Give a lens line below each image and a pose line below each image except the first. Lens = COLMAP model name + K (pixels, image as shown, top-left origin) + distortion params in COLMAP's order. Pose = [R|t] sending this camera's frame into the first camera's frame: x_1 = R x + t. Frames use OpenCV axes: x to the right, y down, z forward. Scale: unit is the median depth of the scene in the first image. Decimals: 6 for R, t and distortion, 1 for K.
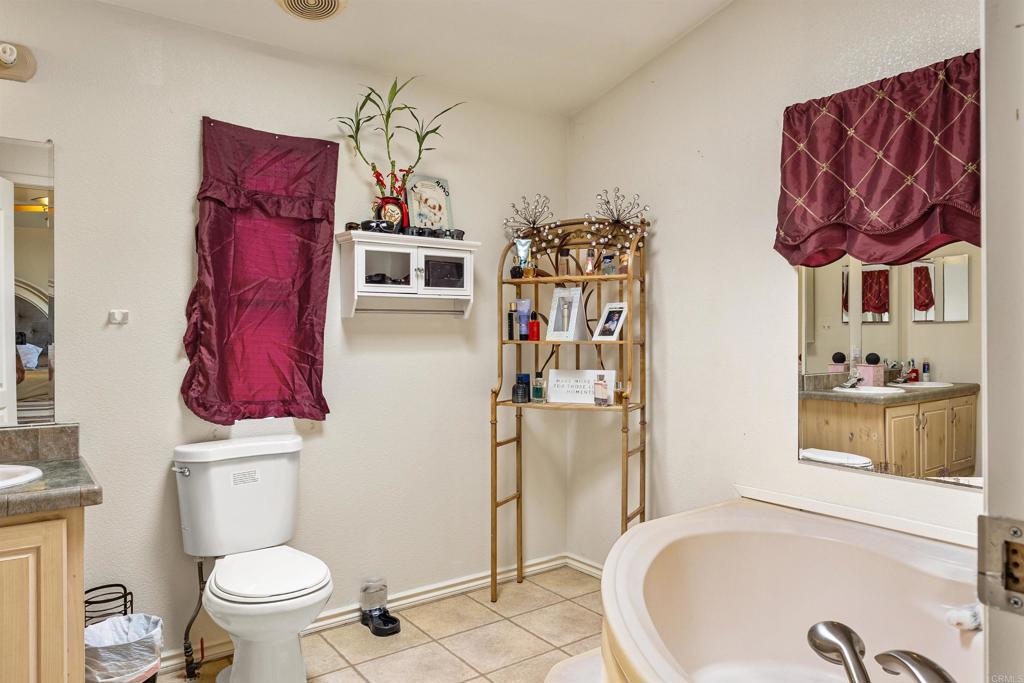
lens RADIAL K [[675.9, 0, 511.8], [0, 675.9, 338.7], [0, 0, 1]] dist [-0.025849, -0.001972]
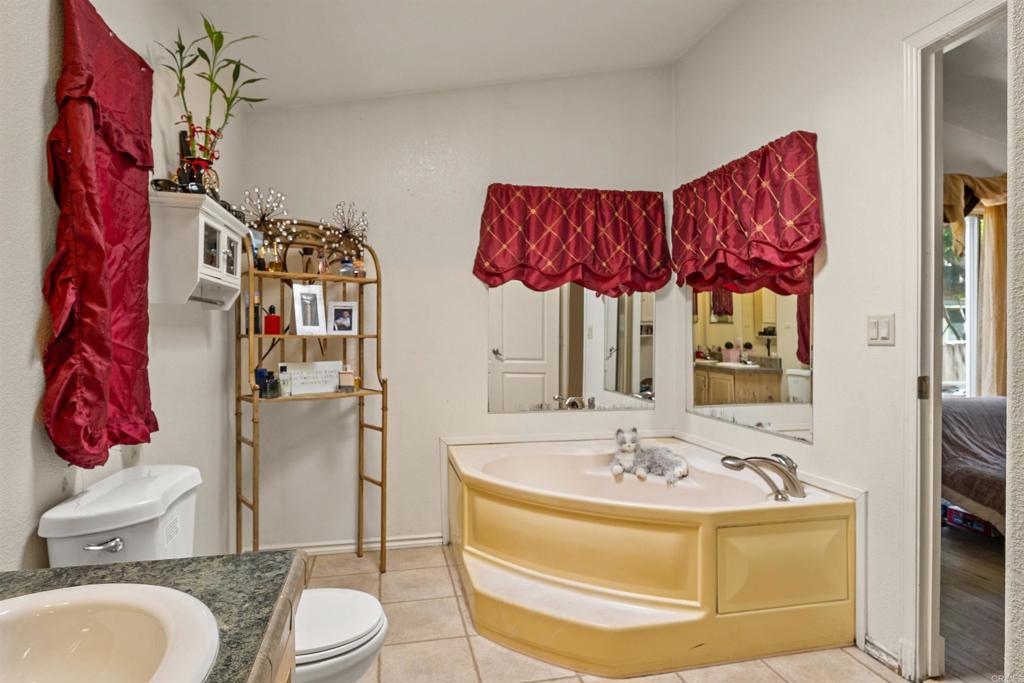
lens RADIAL K [[584.0, 0, 506.8], [0, 584.0, 335.5], [0, 0, 1]] dist [0.007806, 0.000278]
pose [[0.399451, 0.002904, 0.916750, -0.647803], [-0.004541, 0.999989, -0.001188, 0.003423], [-0.916743, -0.003688, 0.399459, 0.354396]]
